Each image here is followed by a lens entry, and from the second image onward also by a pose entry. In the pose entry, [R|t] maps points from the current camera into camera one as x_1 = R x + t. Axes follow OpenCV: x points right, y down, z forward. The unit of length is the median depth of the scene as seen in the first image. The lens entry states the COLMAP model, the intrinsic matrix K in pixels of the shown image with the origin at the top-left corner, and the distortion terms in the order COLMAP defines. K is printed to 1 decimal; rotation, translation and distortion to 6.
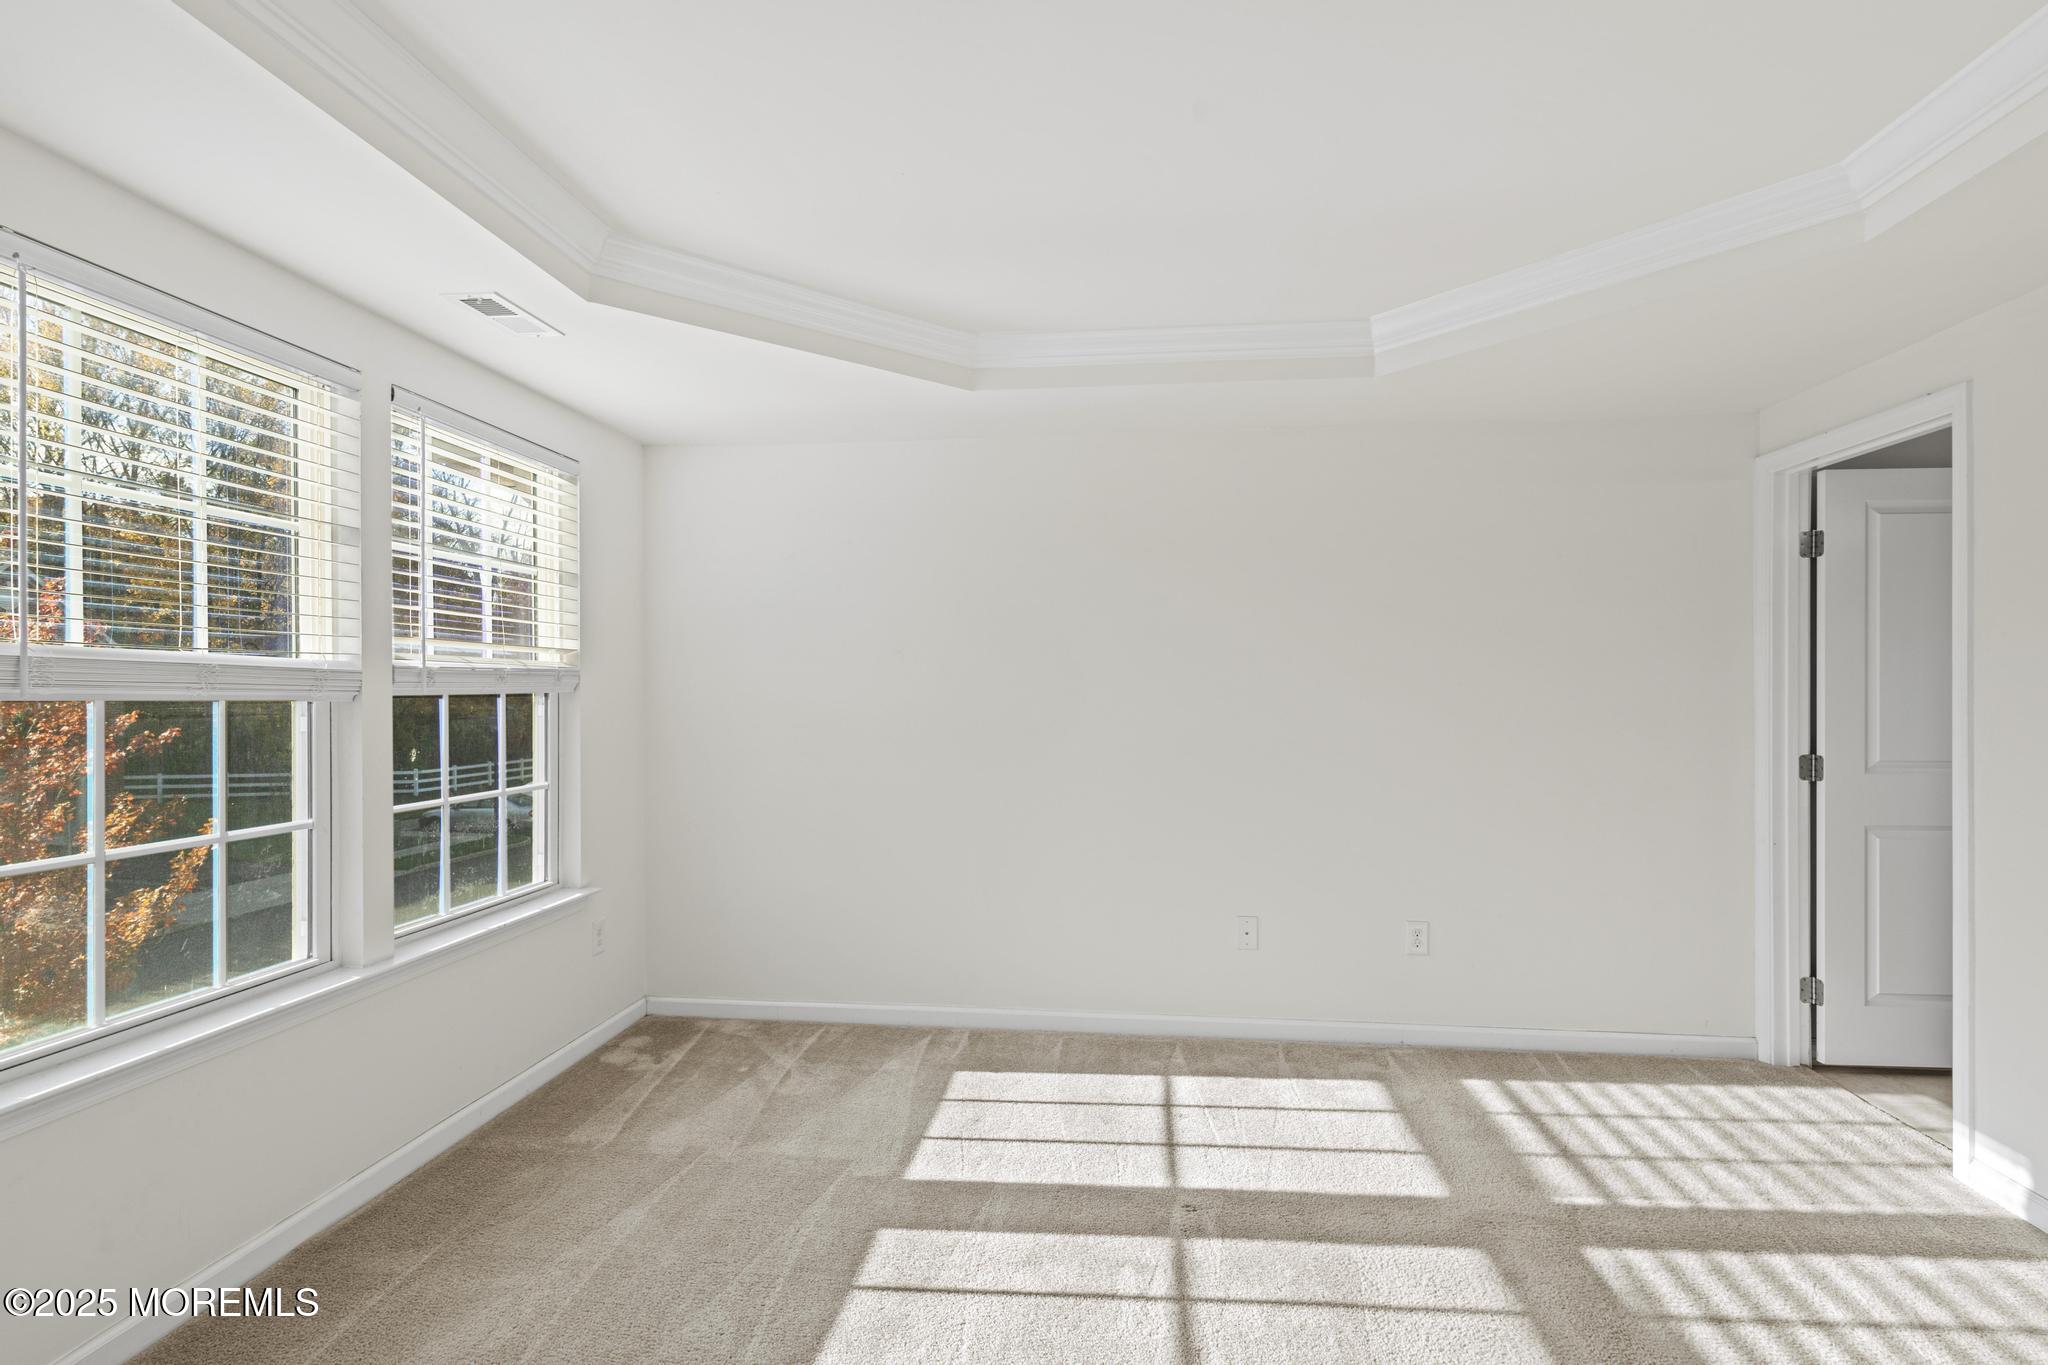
lens RADIAL K [[1009.1, 0, 1025.5], [0, 1009.1, 686.0], [0, 0, 1]] dist [0.008533, -0.001468]
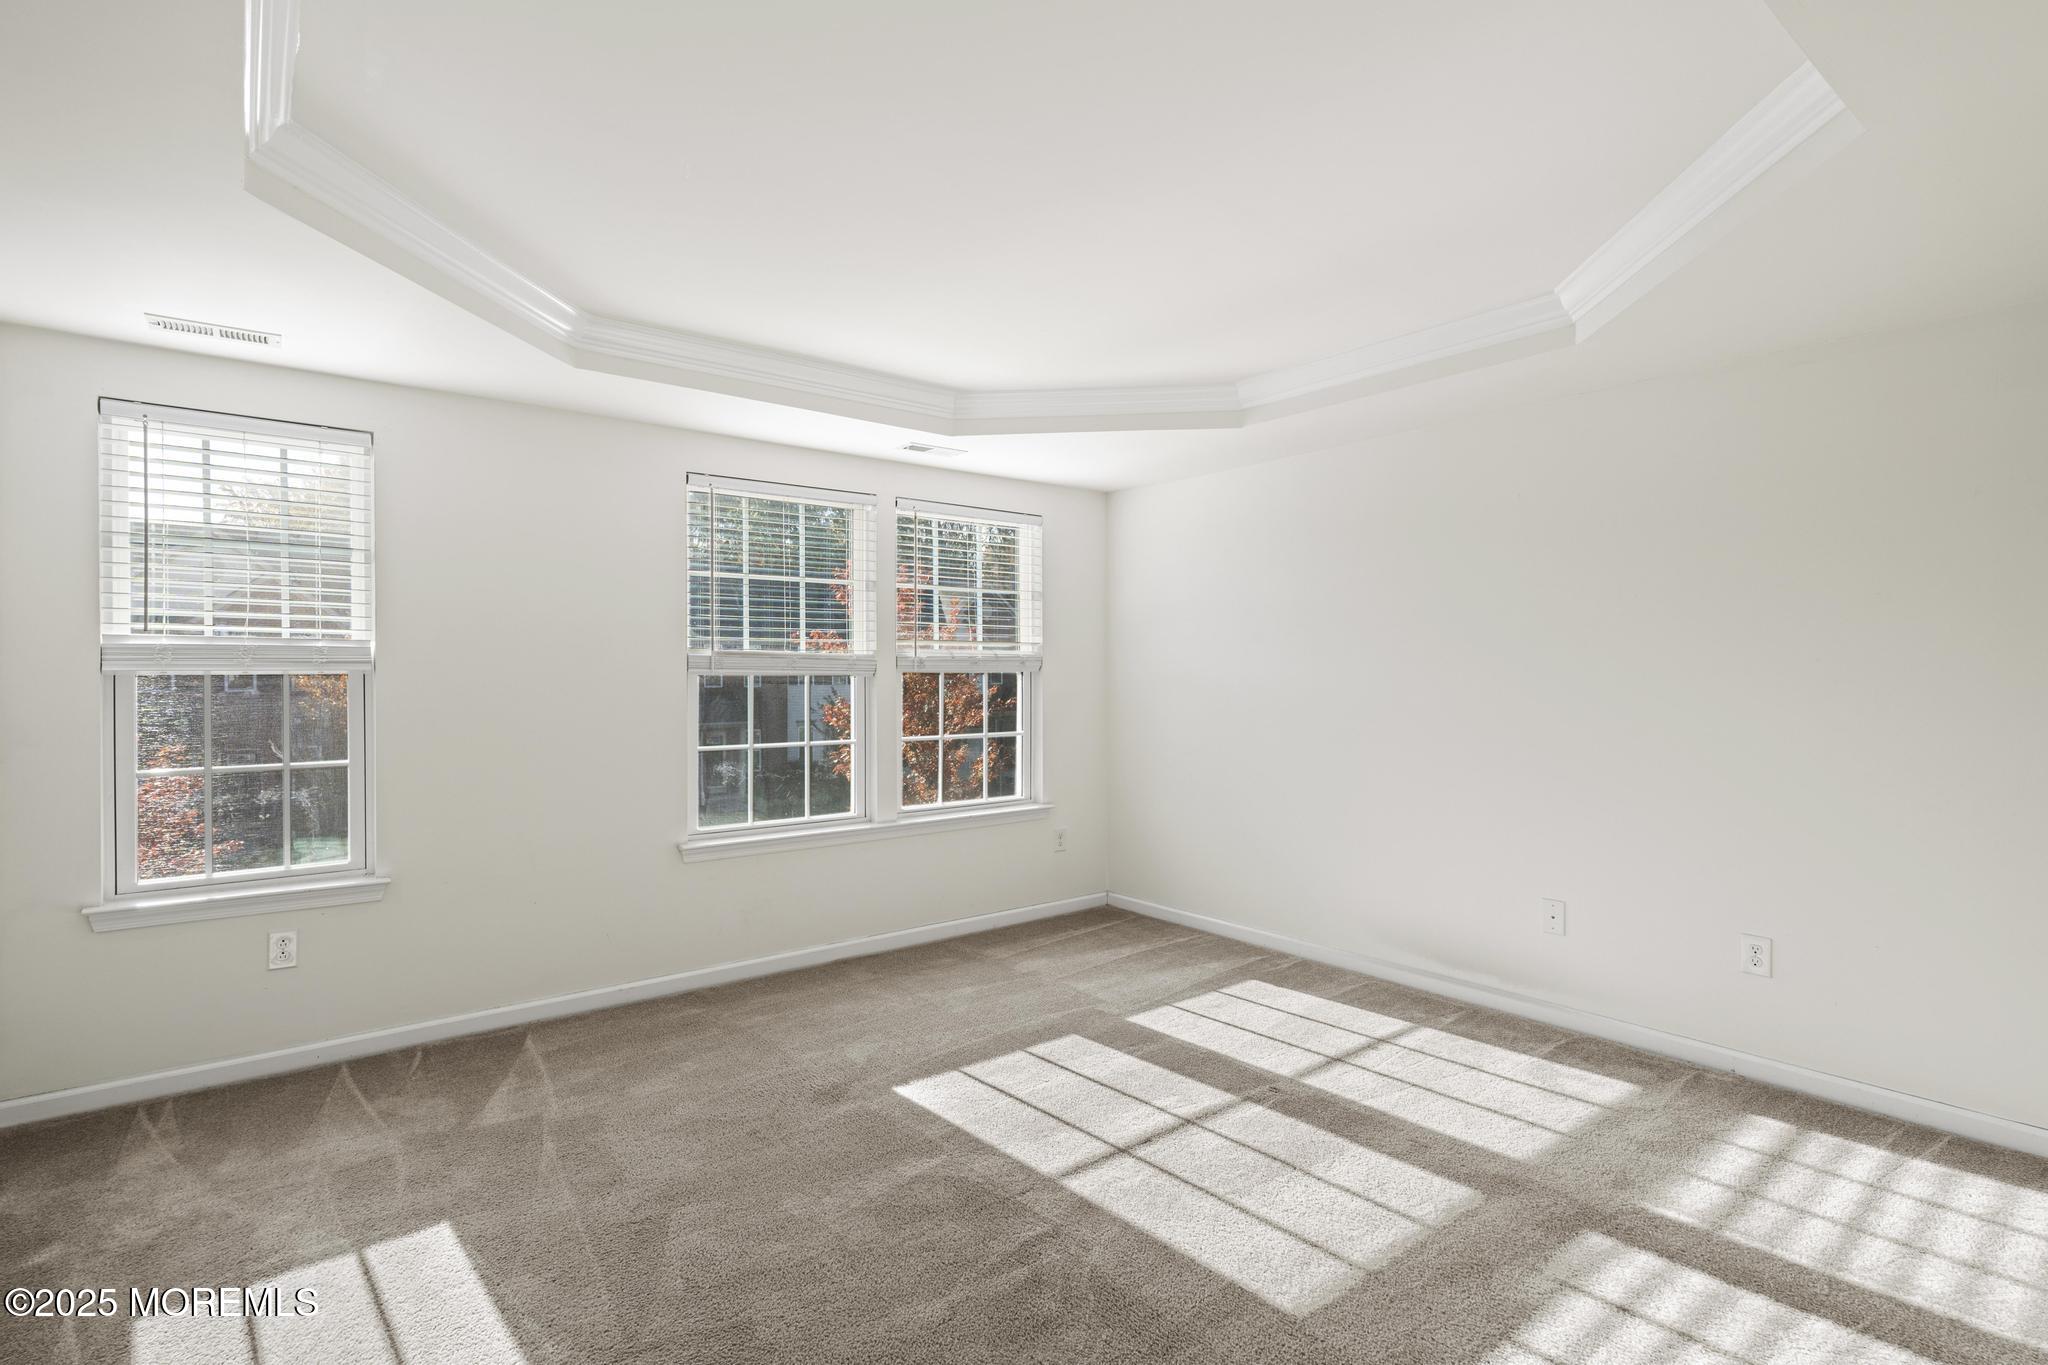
lens RADIAL K [[1009.1, 0, 1024.9], [0, 1009.1, 679.7], [0, 0, 1]] dist [0.008533, -0.001468]
pose [[0.699557, 0.003532, -0.714568, 0.690835], [0.001465, 0.999979, 0.006377, 0.009108], [0.714575, -0.005508, 0.699537, -0.062525]]
